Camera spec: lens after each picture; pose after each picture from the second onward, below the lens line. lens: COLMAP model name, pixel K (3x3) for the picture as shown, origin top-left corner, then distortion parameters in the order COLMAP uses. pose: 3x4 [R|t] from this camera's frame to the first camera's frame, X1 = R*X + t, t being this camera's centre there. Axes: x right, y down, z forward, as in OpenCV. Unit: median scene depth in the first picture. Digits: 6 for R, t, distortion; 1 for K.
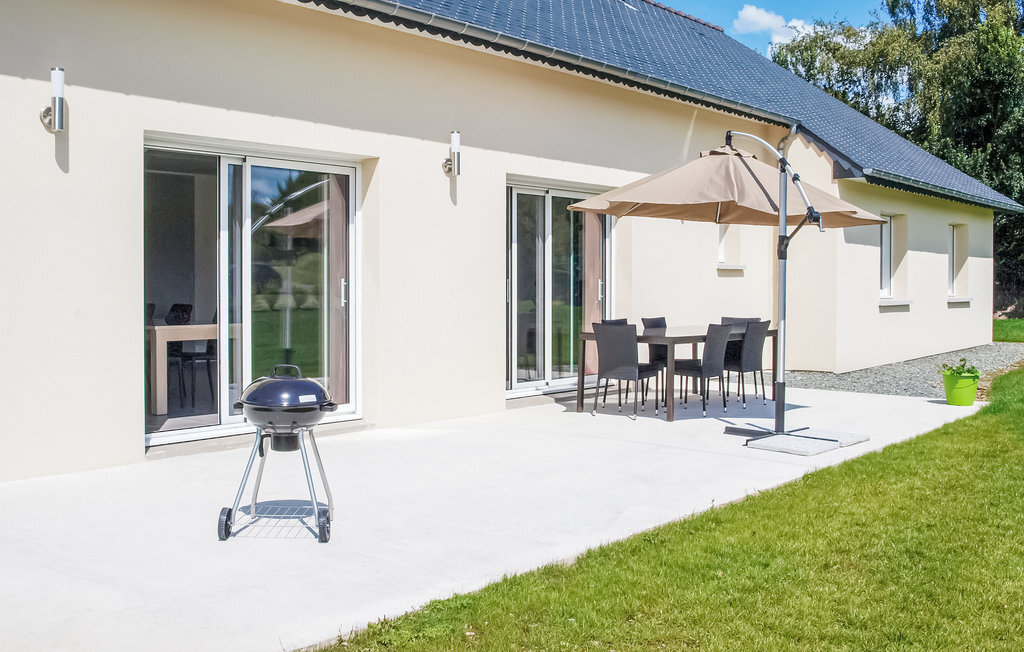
lens RADIAL K [[1034.2, 0, 513.3], [0, 1034.2, 304.3], [0, 0, 1]] dist [-0.137192, 0.002433]
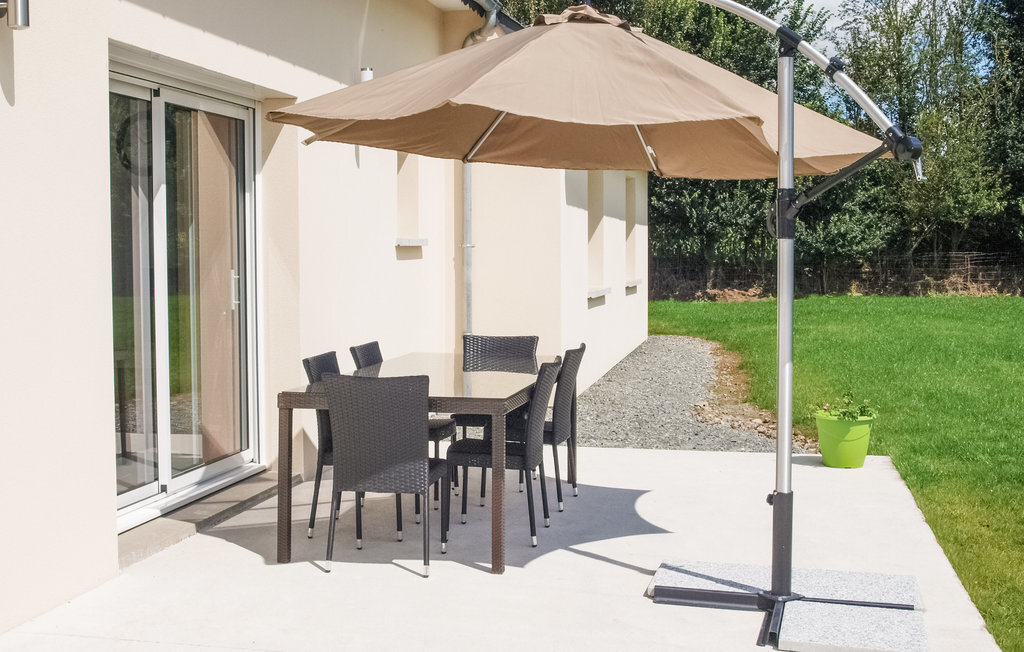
lens RADIAL K [[1251.9, 0, 512.0], [0, 1251.9, 326.0], [0, 0, 1]] dist [-0.005643, -0.329928]
pose [[0.886391, -0.034322, 0.461664, -0.094687], [0.016935, 0.998984, 0.041752, -0.022682], [-0.462628, -0.029190, 0.886072, 0.420338]]
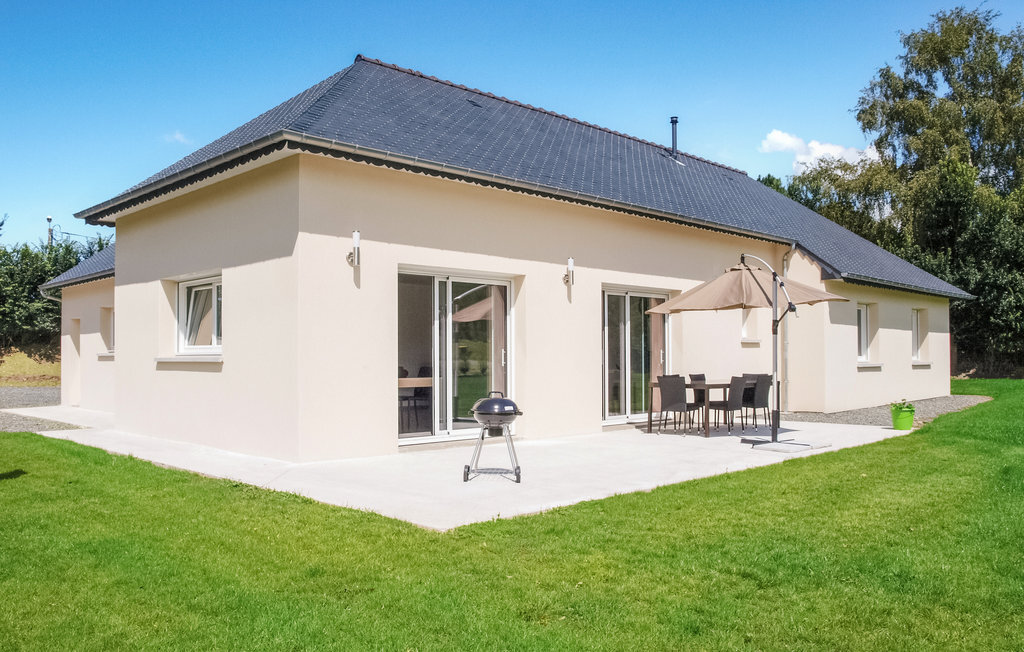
lens RADIAL K [[818.2, 0, 510.1], [0, 818.2, 355.2], [0, 0, 1]] dist [-0.104529, -0.001412]
pose [[0.995104, -0.007494, -0.098545, -0.022248], [0.005040, 0.999671, -0.025132, 0.014788], [0.098701, 0.024512, 0.994815, -0.245272]]
